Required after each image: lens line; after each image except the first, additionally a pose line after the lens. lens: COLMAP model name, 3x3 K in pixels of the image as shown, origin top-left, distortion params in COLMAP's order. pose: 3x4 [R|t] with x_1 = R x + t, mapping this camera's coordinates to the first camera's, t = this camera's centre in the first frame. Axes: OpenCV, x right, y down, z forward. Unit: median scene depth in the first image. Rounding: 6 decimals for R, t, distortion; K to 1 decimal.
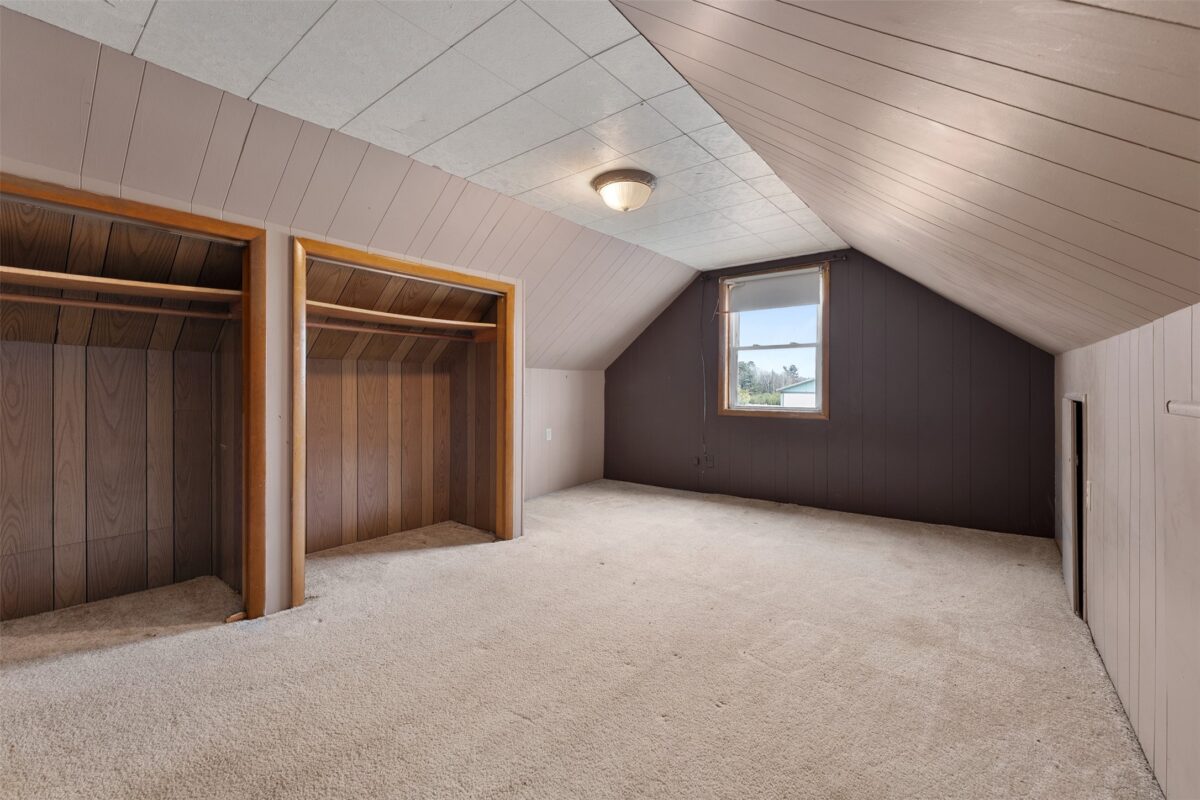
lens RADIAL K [[489.9, 0, 598.0], [0, 489.9, 387.7], [0, 0, 1]] dist [0.004736, -0.001009]
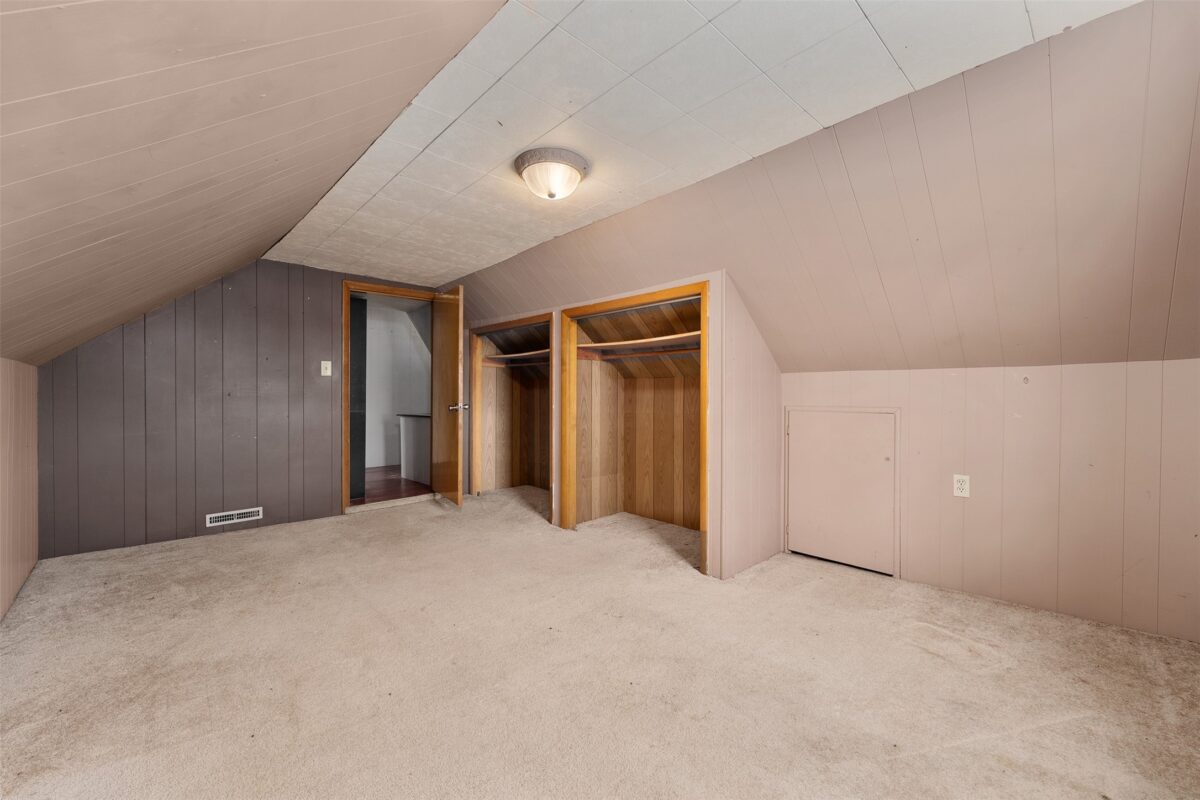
lens RADIAL K [[489.9, 0, 599.2], [0, 489.9, 404.0], [0, 0, 1]] dist [0.004736, -0.001009]
pose [[-0.154418, 0.007772, -0.987975, 0.795609], [-0.006437, 0.999940, 0.008872, 0.001124], [0.987985, 0.007729, -0.154359, 1.058433]]
